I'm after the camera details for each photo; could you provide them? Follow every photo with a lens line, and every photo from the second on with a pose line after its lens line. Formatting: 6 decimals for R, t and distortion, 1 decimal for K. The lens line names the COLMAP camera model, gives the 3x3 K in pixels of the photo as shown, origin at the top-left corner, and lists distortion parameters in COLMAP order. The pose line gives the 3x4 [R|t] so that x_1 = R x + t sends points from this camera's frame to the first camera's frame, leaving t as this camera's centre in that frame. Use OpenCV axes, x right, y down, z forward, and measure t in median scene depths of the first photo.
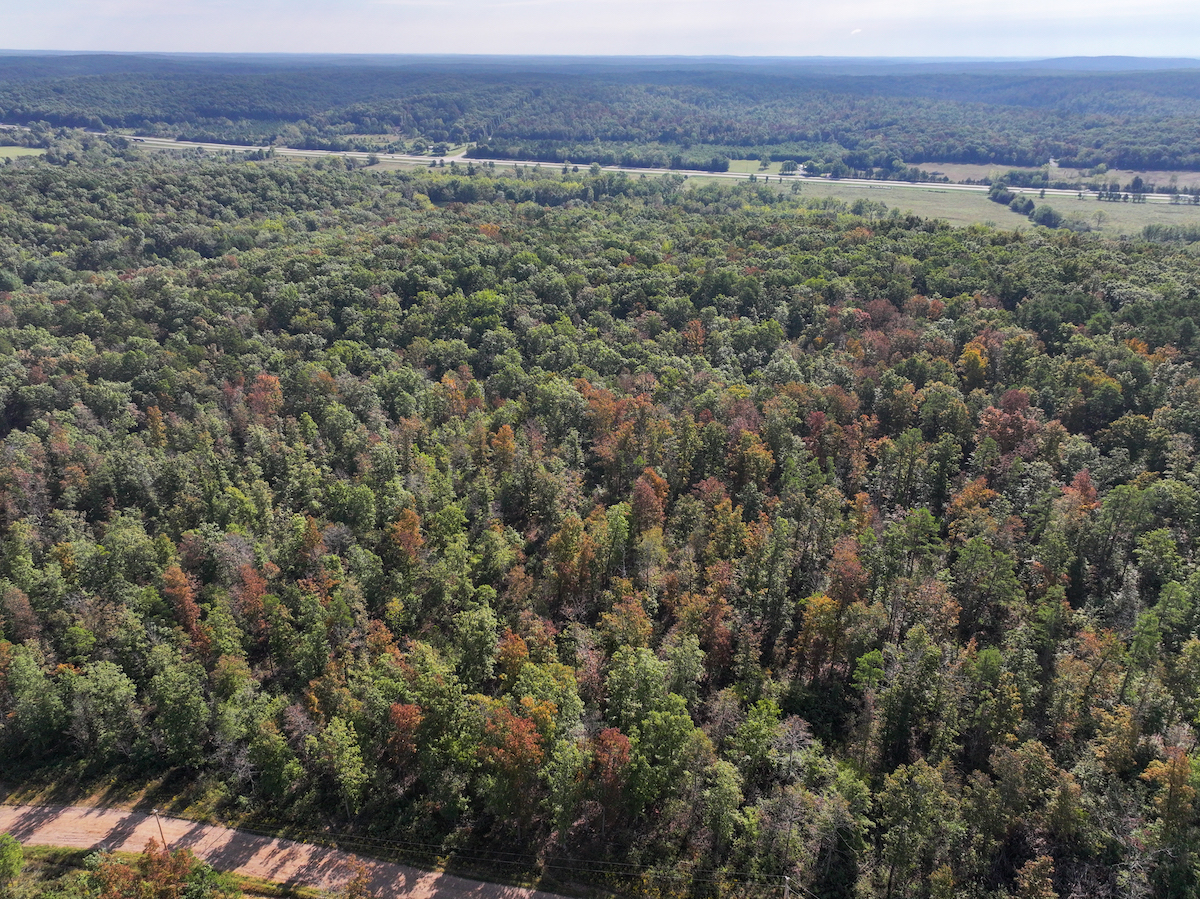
lens RADIAL K [[835.2, 0, 609.4], [0, 835.2, 454.9], [0, 0, 1]] dist [-0.007893, 0.017493]
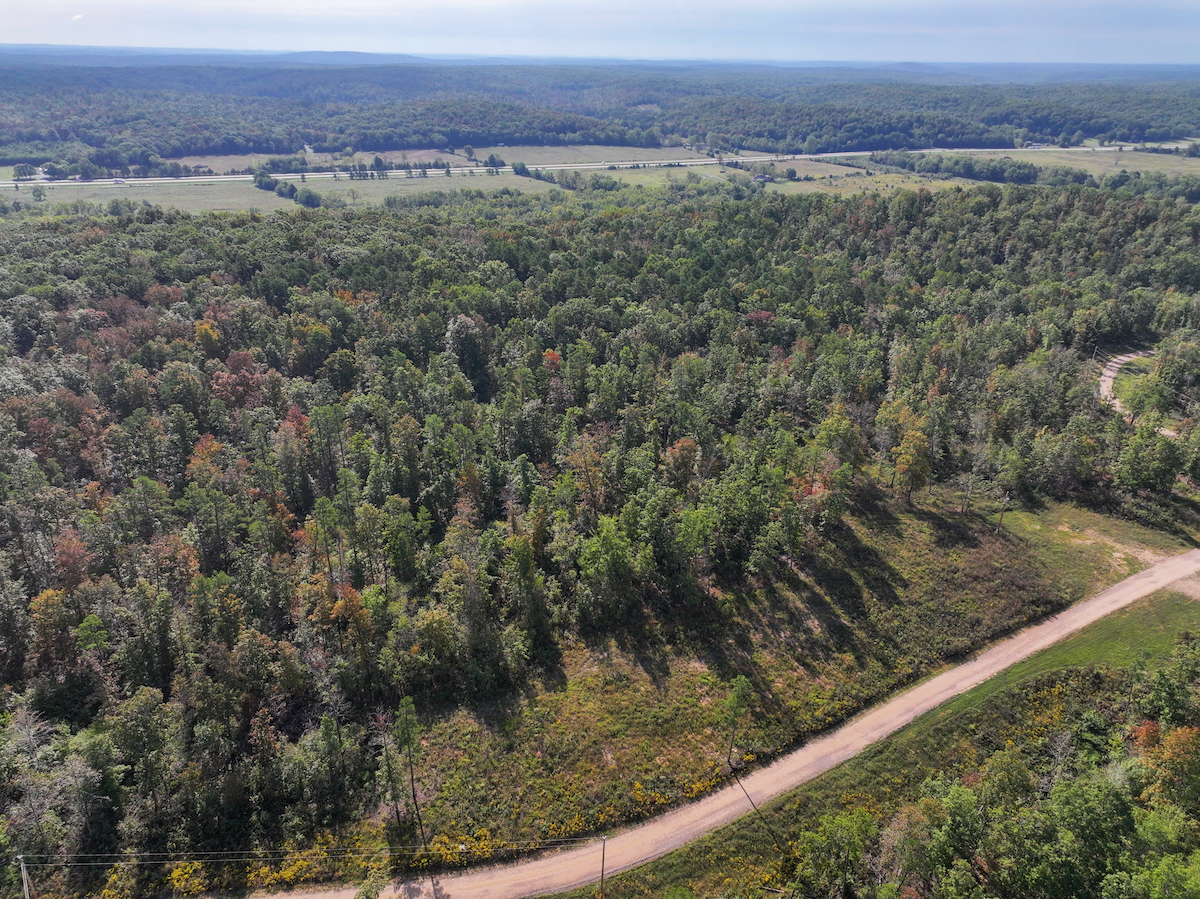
lens RADIAL K [[835.2, 0, 601.8], [0, 835.2, 450.8], [0, 0, 1]] dist [-0.007893, 0.017493]
pose [[0.724542, -0.286899, 0.626679, 0.076250], [0.284921, 0.952595, 0.106692, 0.044581], [-0.627581, 0.101251, 0.771939, -0.088823]]
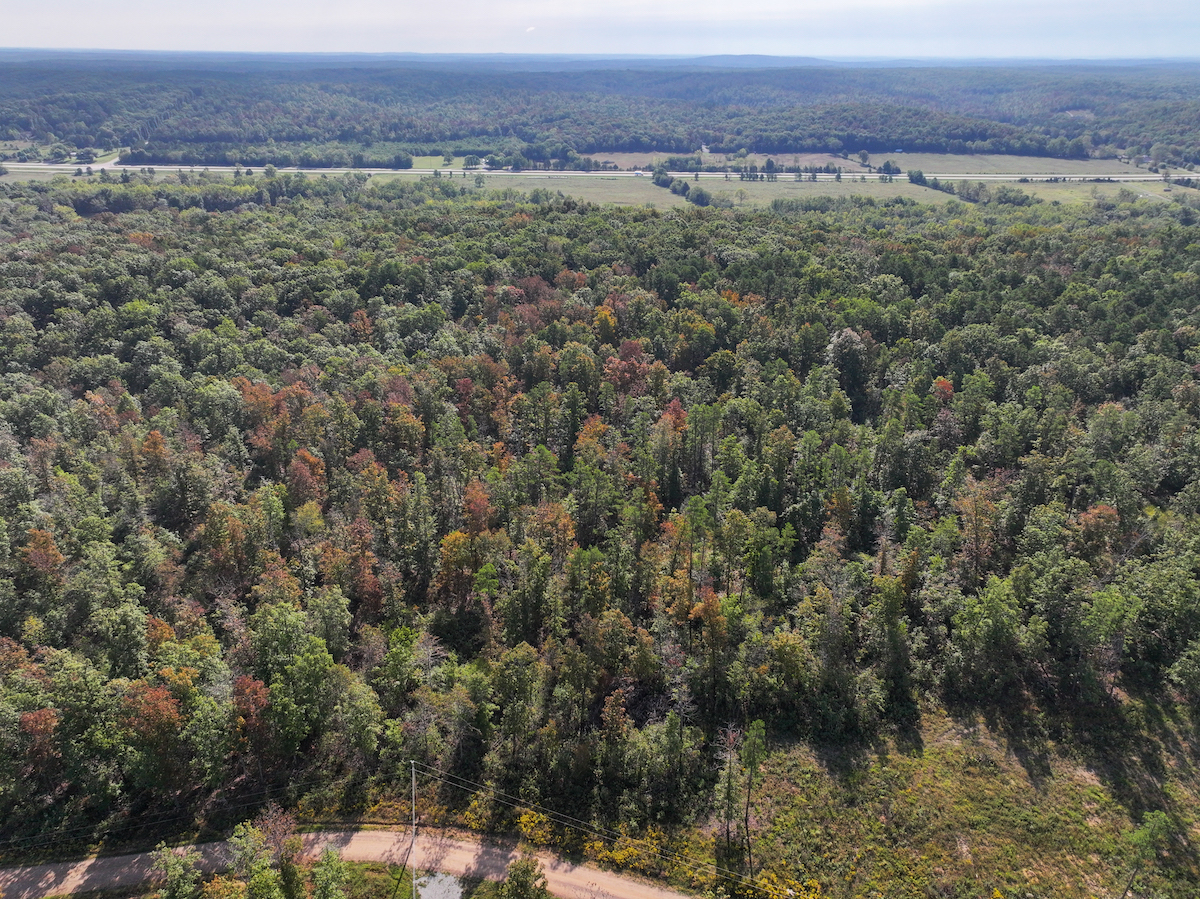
lens RADIAL K [[835.2, 0, 605.0], [0, 835.2, 451.1], [0, 0, 1]] dist [-0.007893, 0.017493]
pose [[0.944736, -0.139502, 0.296671, 0.060680], [0.139760, 0.989974, 0.020449, 0.031510], [-0.296549, 0.022144, 0.954761, -0.064823]]
